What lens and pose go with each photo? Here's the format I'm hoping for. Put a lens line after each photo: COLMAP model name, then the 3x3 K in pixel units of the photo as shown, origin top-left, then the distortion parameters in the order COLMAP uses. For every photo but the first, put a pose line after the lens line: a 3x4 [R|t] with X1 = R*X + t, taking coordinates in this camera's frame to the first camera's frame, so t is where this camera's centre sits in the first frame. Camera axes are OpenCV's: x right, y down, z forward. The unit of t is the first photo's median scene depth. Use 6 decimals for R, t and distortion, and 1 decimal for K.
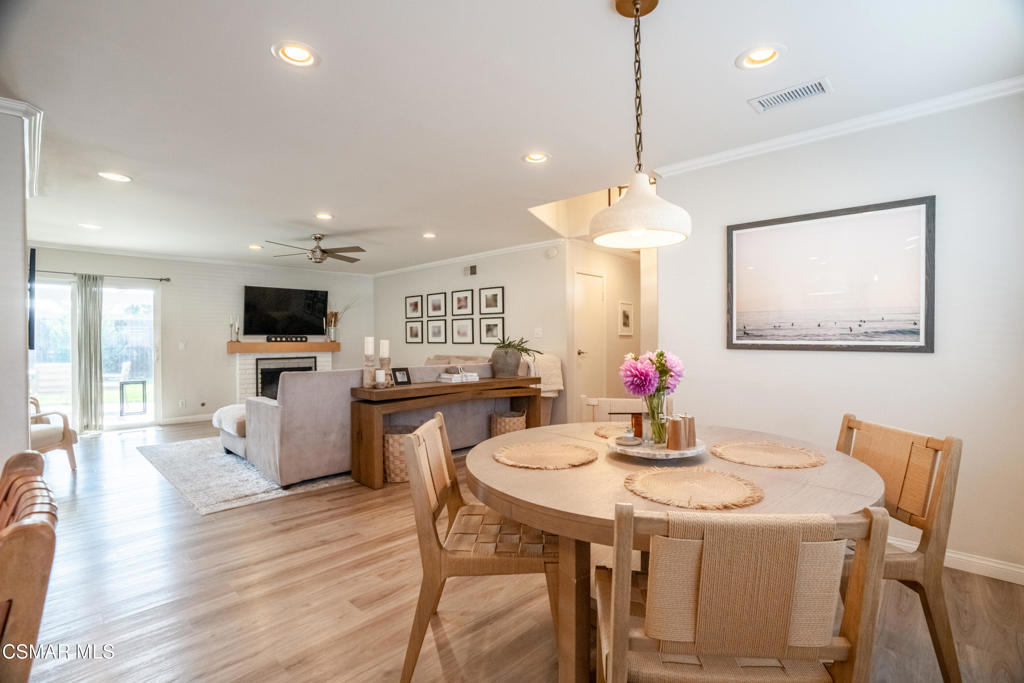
lens RADIAL K [[475.5, 0, 515.6], [0, 475.5, 342.4], [0, 0, 1]] dist [-0.078362, 0.034450]
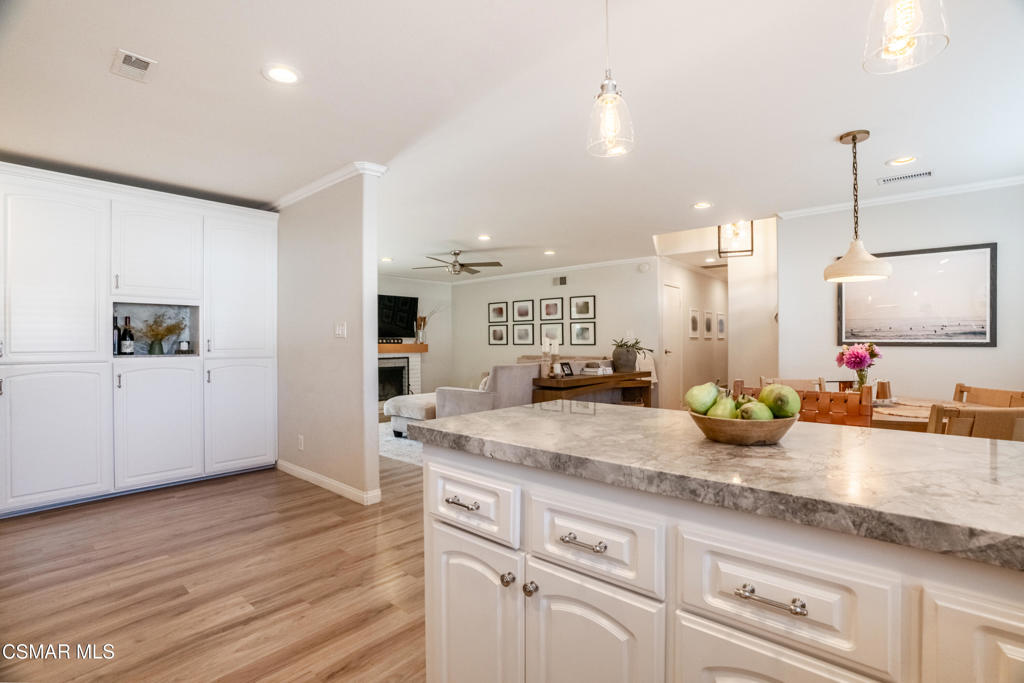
lens RADIAL K [[483.9, 0, 515.4], [0, 483.9, 341.5], [0, 0, 1]] dist [-0.062043, 0.023130]
pose [[0.999284, 0.000022, 0.037831, -0.255990], [0.000394, 0.999939, -0.010993, 0.007312], [-0.037829, 0.011000, 0.999224, -0.165812]]
